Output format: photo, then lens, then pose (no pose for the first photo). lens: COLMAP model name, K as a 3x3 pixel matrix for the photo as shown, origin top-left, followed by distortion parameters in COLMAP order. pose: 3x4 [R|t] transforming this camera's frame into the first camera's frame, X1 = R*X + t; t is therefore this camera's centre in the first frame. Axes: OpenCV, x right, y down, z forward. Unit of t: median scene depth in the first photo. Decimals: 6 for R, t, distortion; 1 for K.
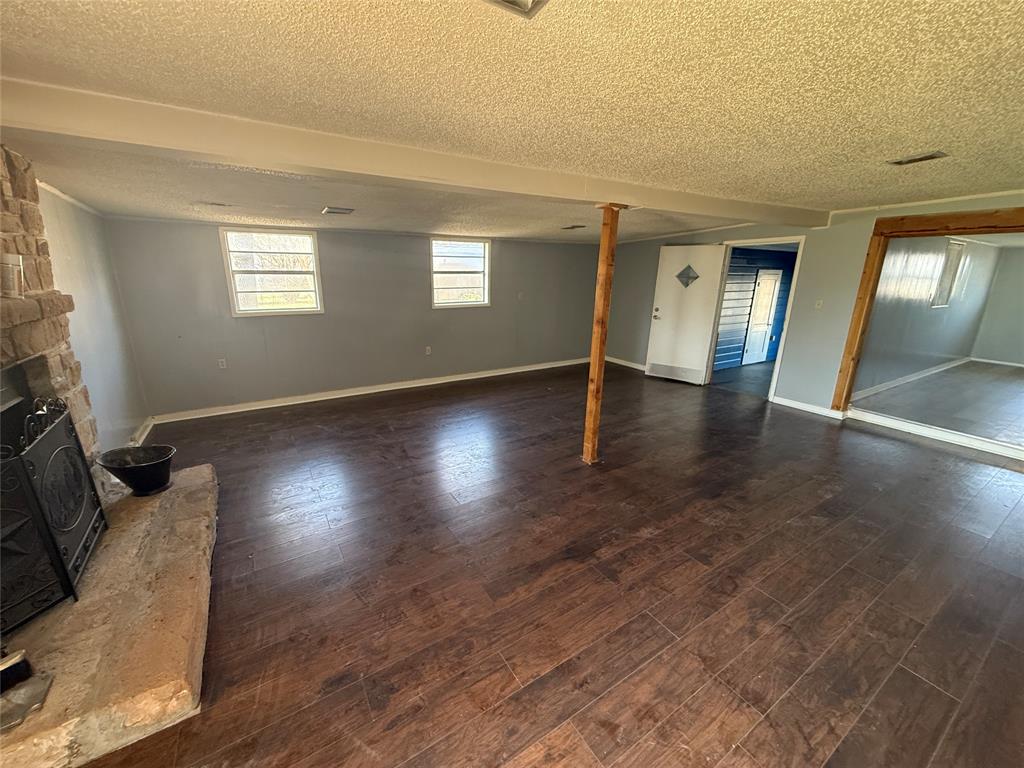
lens RADIAL K [[408.8, 0, 507.7], [0, 408.8, 385.4], [0, 0, 1]] dist [0.008404, 0.000204]
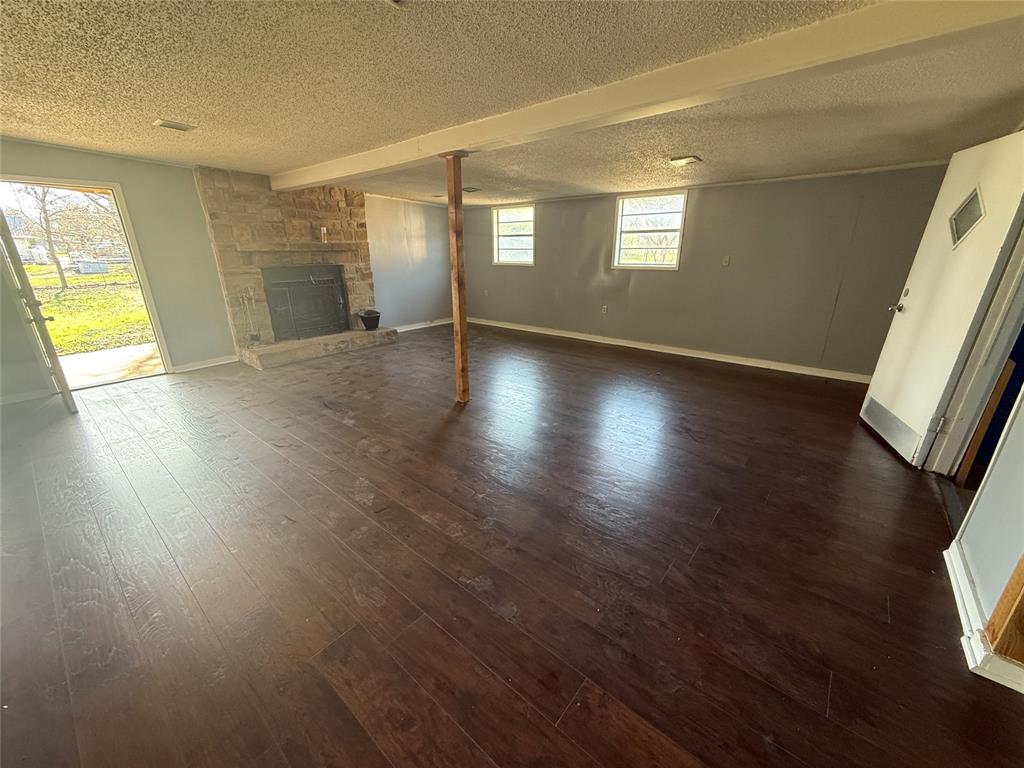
lens RADIAL K [[408.8, 0, 505.6], [0, 408.8, 389.2], [0, 0, 1]] dist [0.008404, 0.000204]
pose [[0.290009, 0.330427, -0.898172, 0.909793], [-0.228821, 0.935225, 0.270175, -0.142201], [0.929266, 0.127168, 0.346832, 0.505453]]
